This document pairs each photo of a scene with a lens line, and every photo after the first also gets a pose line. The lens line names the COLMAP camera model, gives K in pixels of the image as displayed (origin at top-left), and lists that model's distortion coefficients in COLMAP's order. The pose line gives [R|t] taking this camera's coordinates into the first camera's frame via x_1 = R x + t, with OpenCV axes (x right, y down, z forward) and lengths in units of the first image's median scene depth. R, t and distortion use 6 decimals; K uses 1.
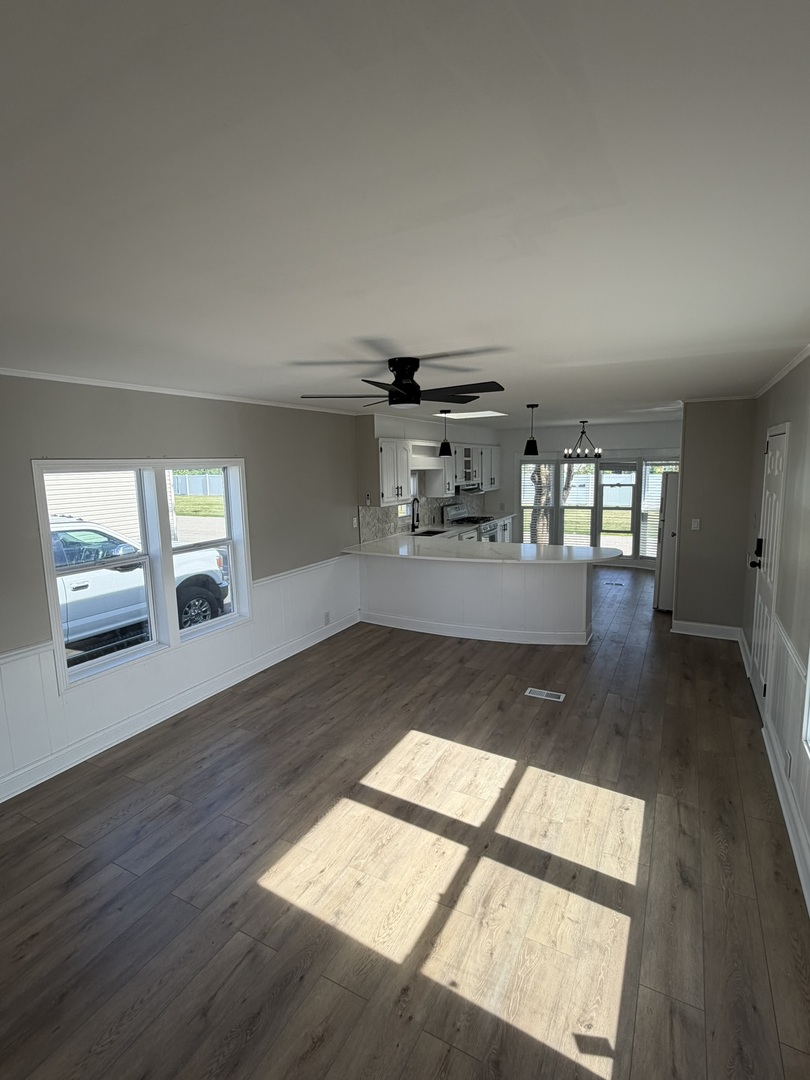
lens RADIAL K [[520.9, 0, 398.4], [0, 520.9, 546.5], [0, 0, 1]] dist [-0.000334, 0.000712]
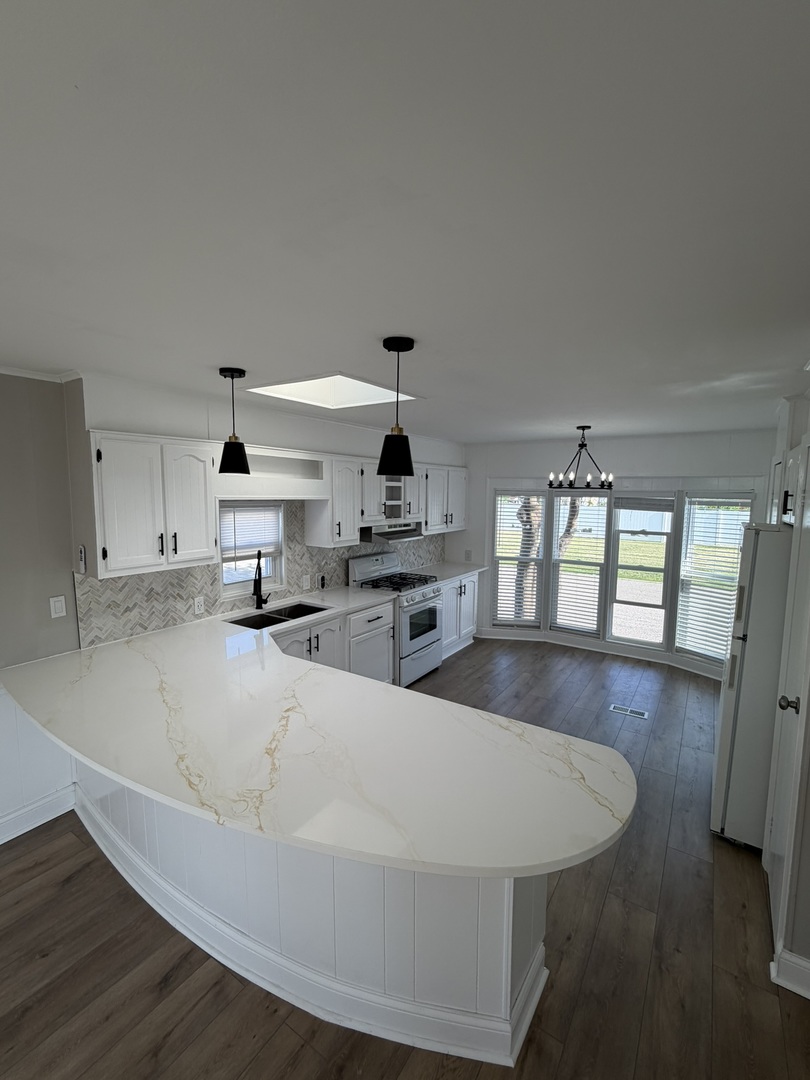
lens RADIAL K [[475.2, 0, 404.8], [0, 475.2, 542.8], [0, 0, 1]] dist [-0.002211, -0.000509]
pose [[0.996189, 0.040558, -0.077218, 0.357623], [-0.044109, 0.998019, -0.044850, -0.134922], [0.075246, 0.048085, 0.996005, 0.808337]]
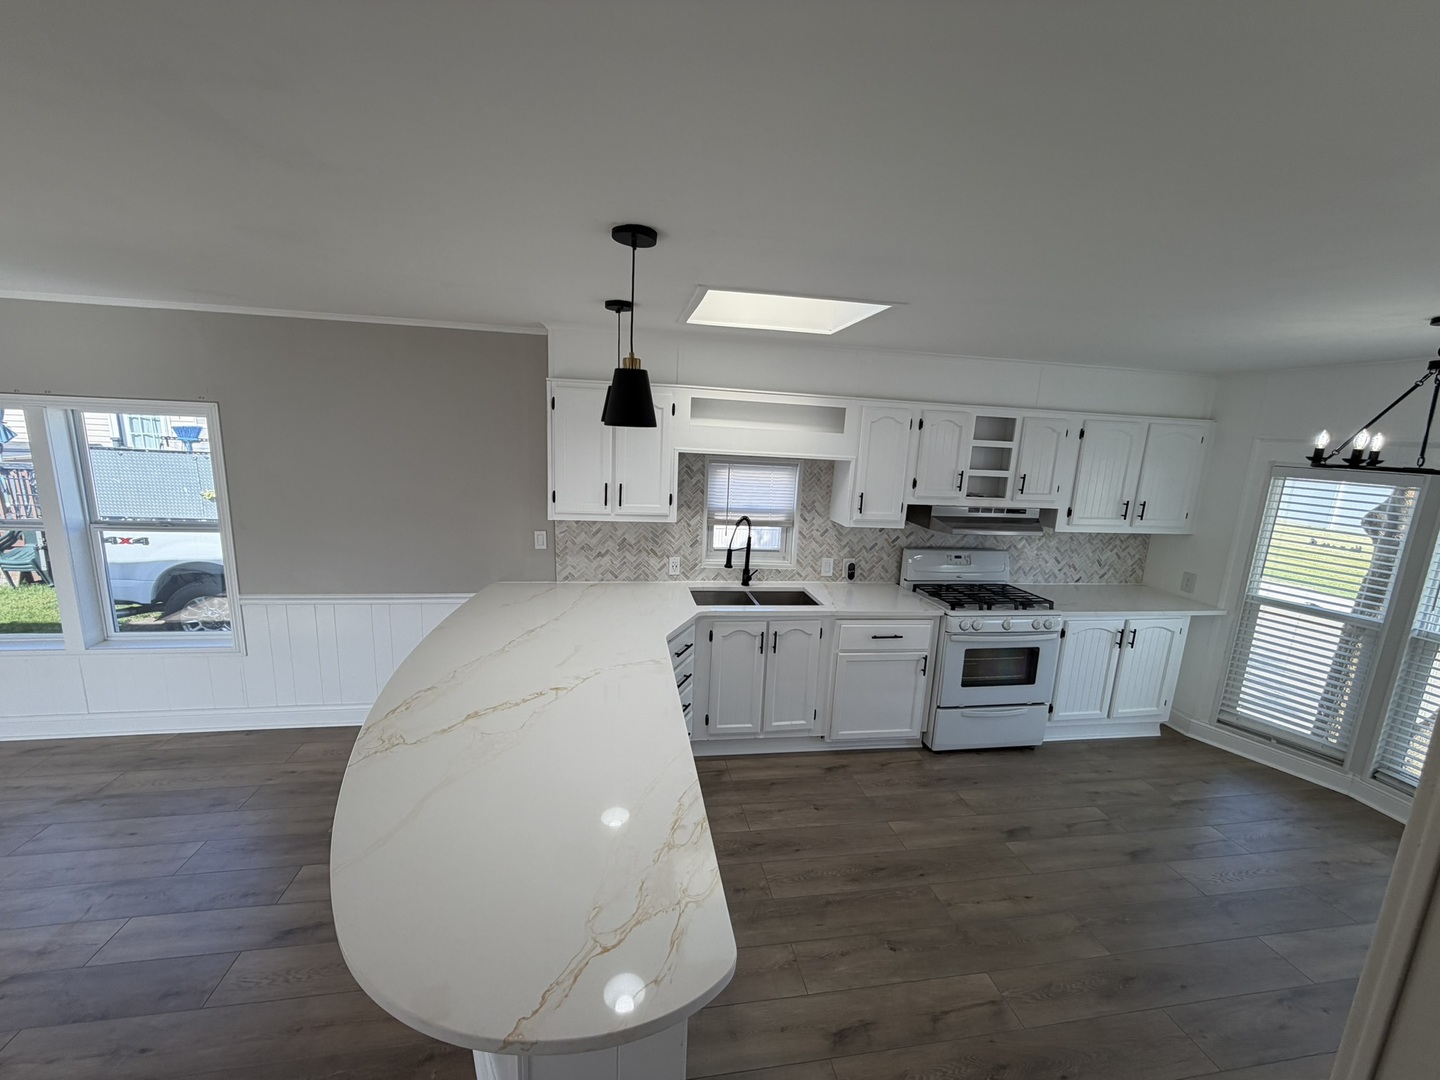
lens RADIAL K [[576.3, 0, 719.3], [0, 576.3, 539.5], [0, 0, 1]] dist [-0.001221, 0.000298]
pose [[0.620429, 0.193915, -0.759911, 0.652496], [-0.182526, 0.978045, 0.100556, -0.189858], [0.762727, 0.076316, 0.642202, 1.039921]]
